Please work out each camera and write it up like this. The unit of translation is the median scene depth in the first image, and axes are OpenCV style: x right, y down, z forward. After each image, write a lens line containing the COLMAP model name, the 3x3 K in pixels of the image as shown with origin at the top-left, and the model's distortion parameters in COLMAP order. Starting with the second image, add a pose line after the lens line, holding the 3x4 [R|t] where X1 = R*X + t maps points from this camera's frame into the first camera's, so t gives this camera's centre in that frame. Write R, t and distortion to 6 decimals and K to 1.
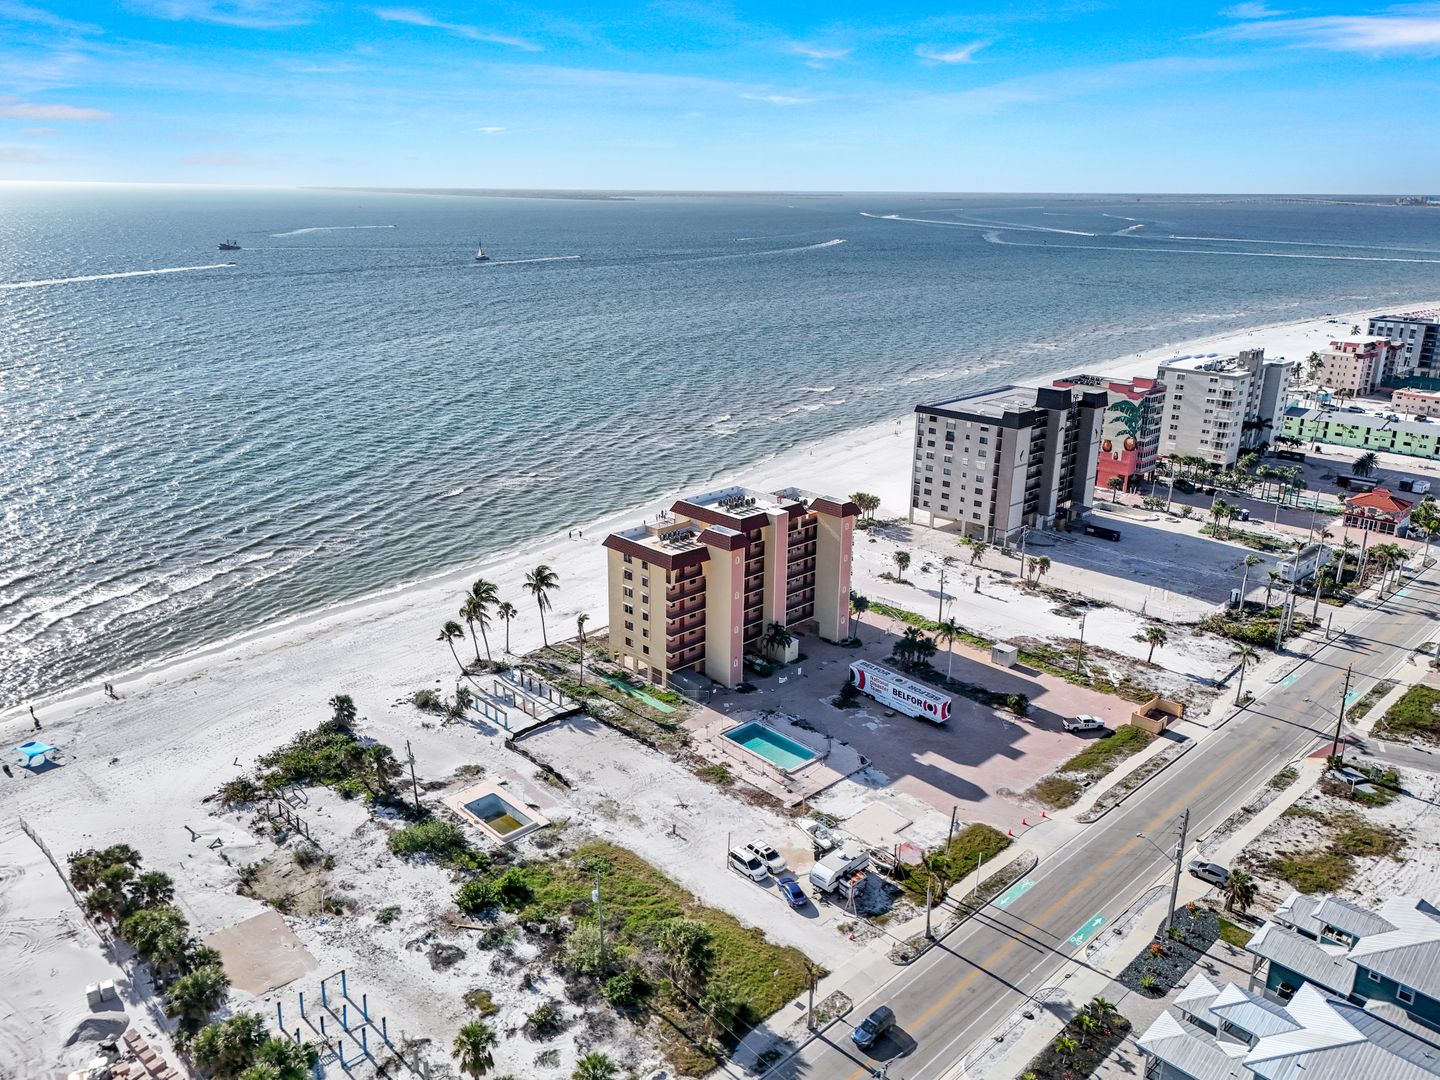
lens RADIAL K [[1070.2, 0, 720.0], [0, 1070.2, 540.0], [0, 0, 1]] dist [0.119142, -0.129264]
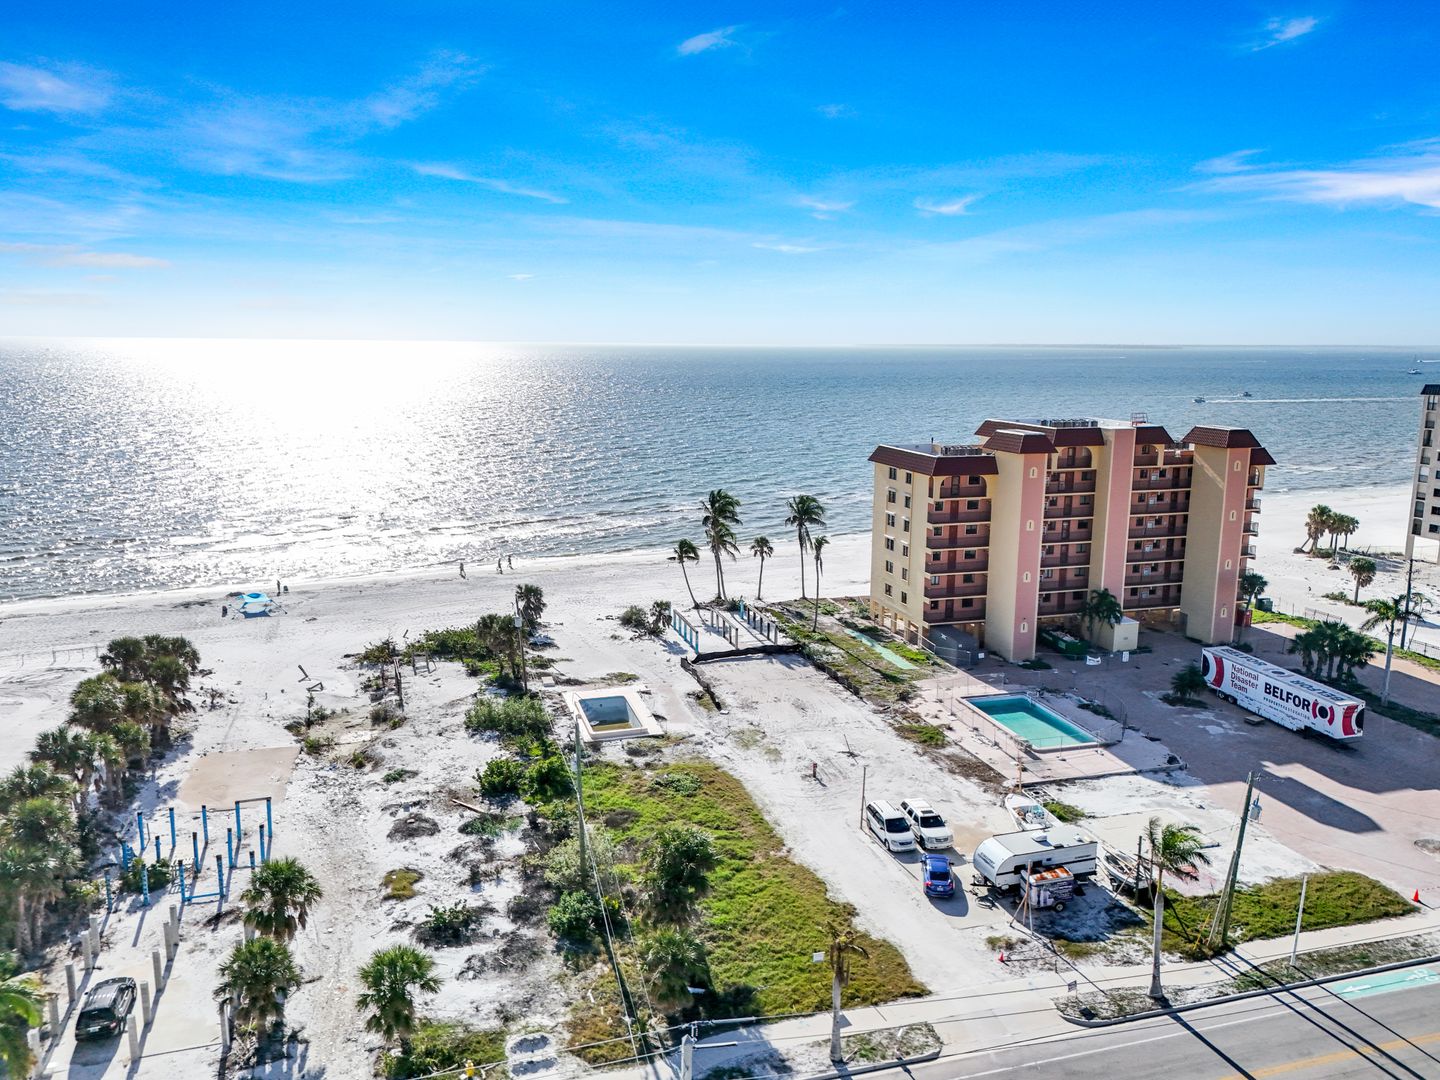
lens RADIAL K [[1070.2, 0, 720.0], [0, 1070.2, 540.0], [0, 0, 1]] dist [0.119142, -0.129264]
pose [[0.893228, 0.086004, -0.441302, 0.169721], [-0.139598, 0.986075, -0.090382, 0.176858], [0.427384, 0.142337, 0.892795, 0.323581]]
